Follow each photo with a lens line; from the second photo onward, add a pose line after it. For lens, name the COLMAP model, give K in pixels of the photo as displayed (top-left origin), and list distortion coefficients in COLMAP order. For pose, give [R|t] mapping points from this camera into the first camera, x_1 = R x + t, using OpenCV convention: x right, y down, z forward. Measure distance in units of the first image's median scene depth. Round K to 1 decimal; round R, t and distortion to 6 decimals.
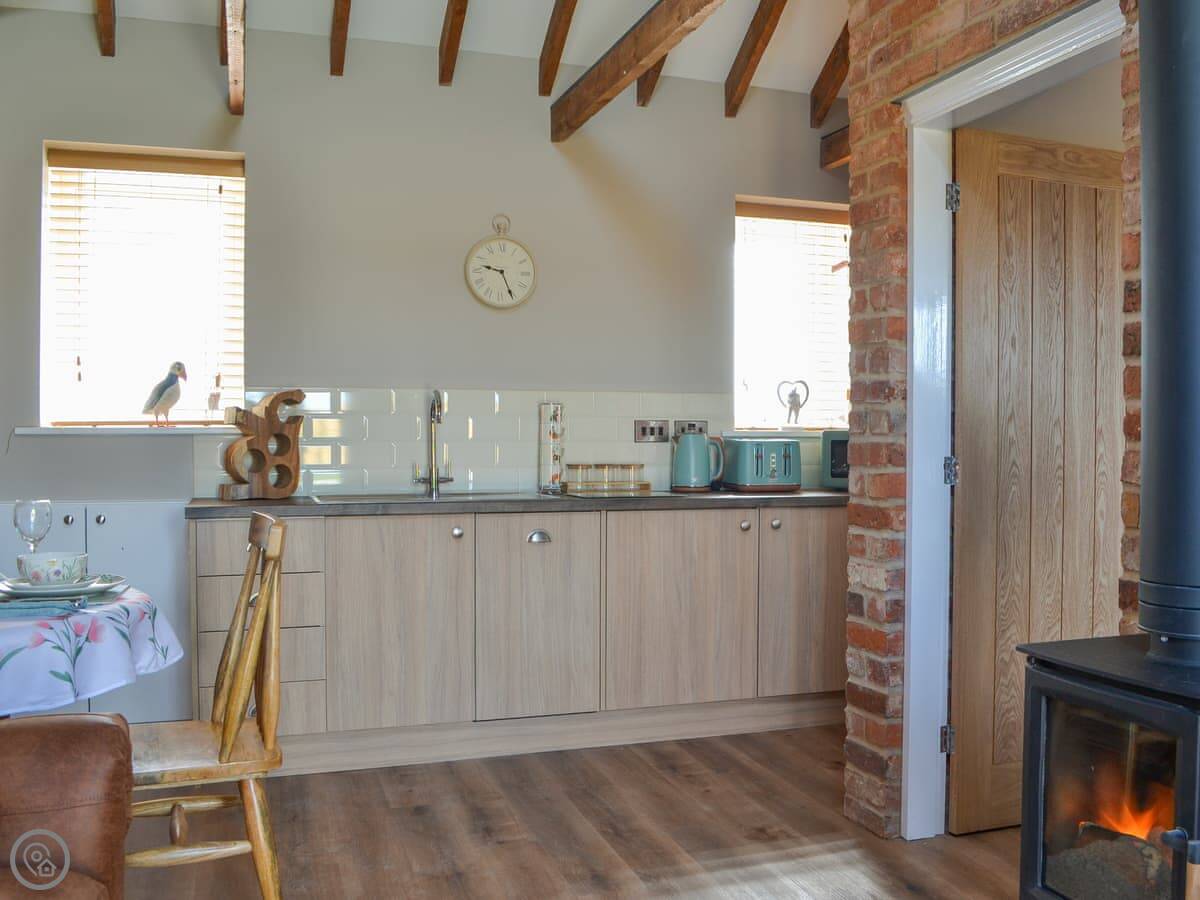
lens RADIAL K [[1142.9, 0, 600.0], [0, 1142.9, 450.0], [0, 0, 1]] dist [-0.126701, 0.004362]
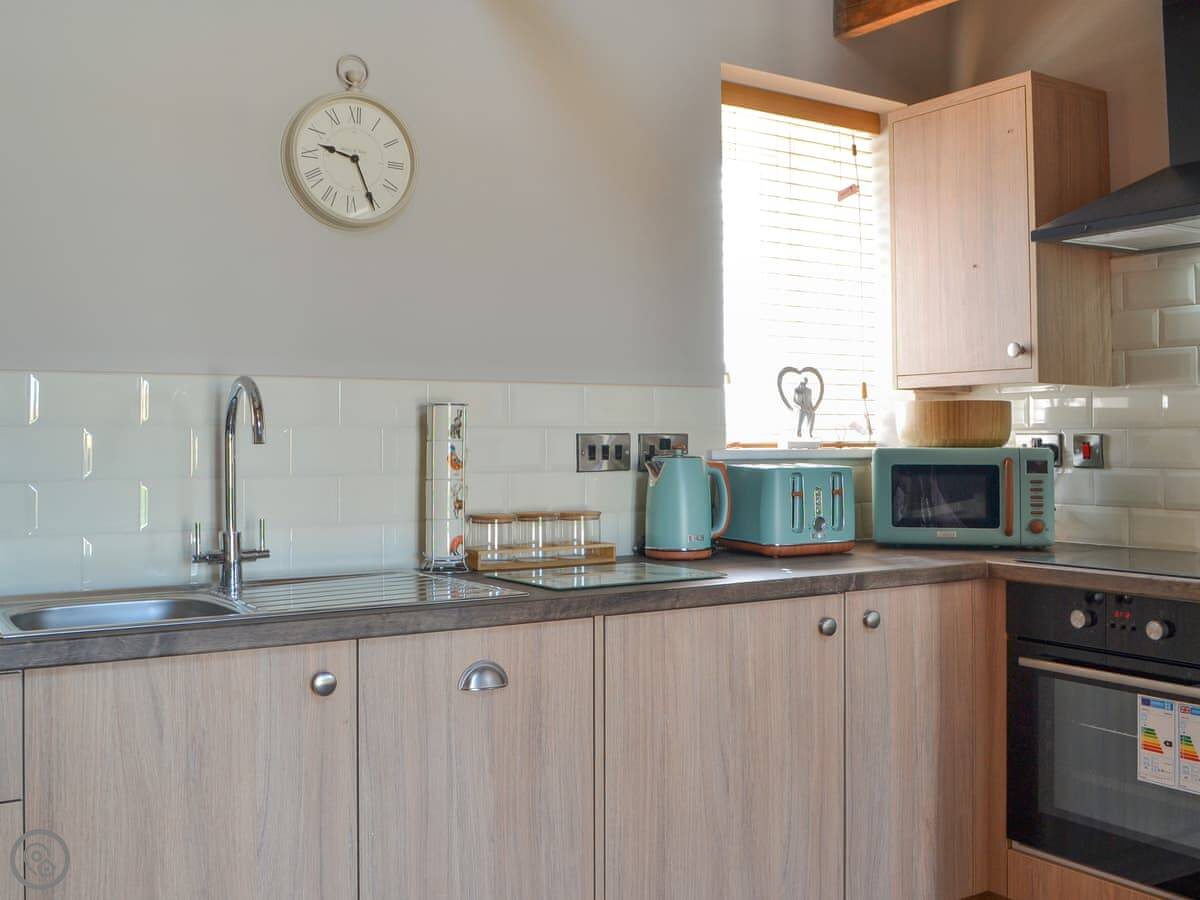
lens RADIAL K [[1255.6, 0, 599.0], [0, 1255.6, 349.9], [0, 0, 1]] dist [-0.064986, -0.011054]
pose [[0.964341, 0.013614, 0.264314, -0.129037], [0.008932, 0.996433, -0.083913, -0.015376], [-0.264514, 0.083282, 0.960779, 0.404113]]
